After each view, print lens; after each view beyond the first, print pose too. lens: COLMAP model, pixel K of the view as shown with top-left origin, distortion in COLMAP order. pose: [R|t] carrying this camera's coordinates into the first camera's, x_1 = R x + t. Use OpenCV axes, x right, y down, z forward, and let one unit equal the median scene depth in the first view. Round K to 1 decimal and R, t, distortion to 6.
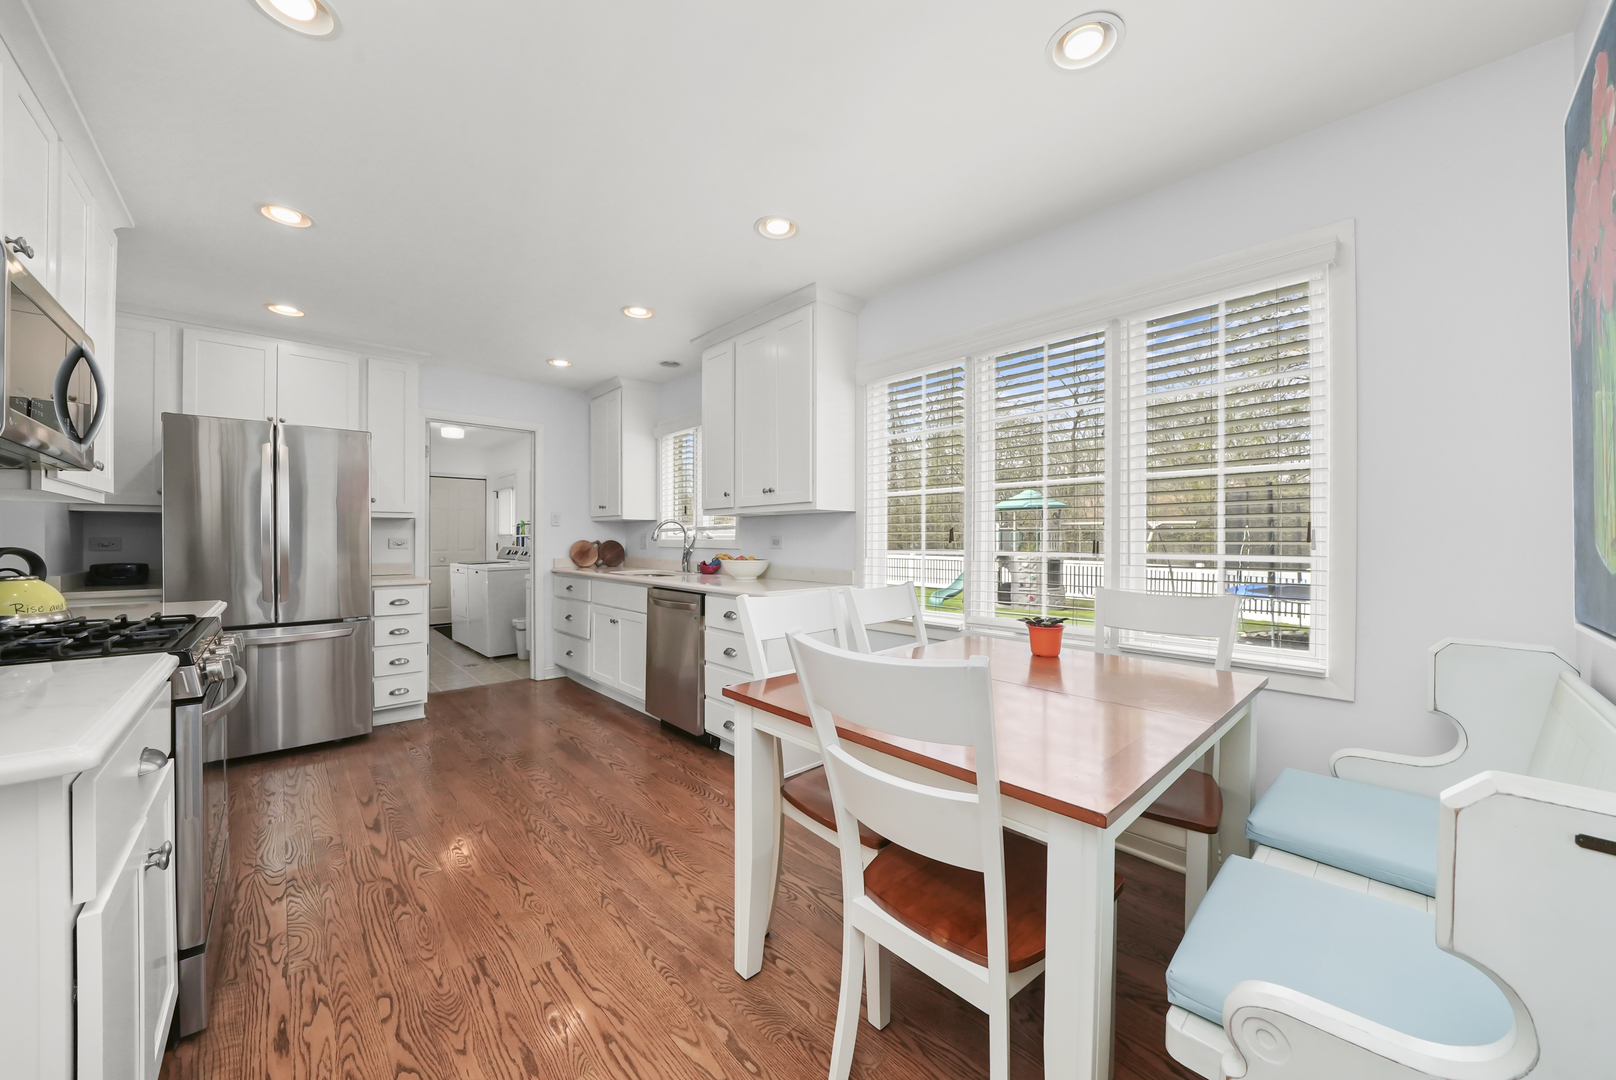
lens RADIAL K [[576.5, 0, 811.7], [0, 576.5, 541.7], [0, 0, 1]] dist [-0.025655, 0.003543]
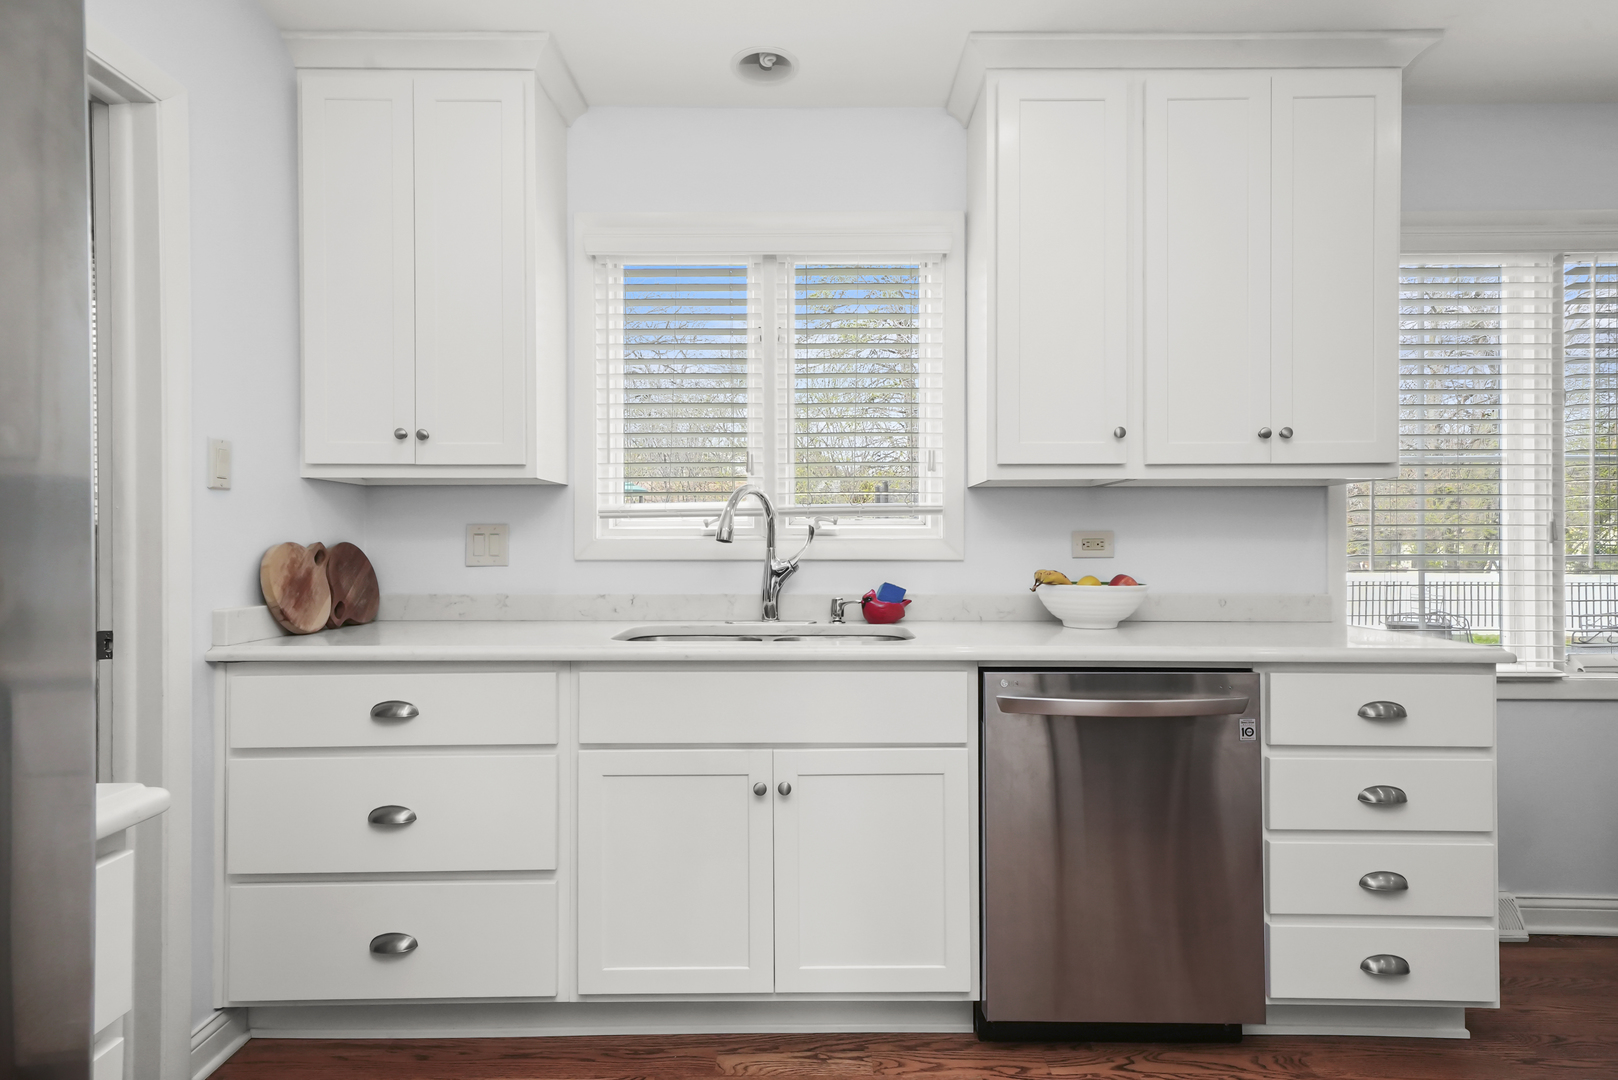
lens RADIAL K [[826.1, 0, 814.3], [0, 826.1, 542.5], [0, 0, 1]] dist [0.019306, 0.000138]
pose [[0.681741, -0.003870, 0.731584, -0.751252], [0.004612, 0.999989, 0.000992, -0.002152], [-0.731579, 0.002697, 0.681751, 0.738236]]
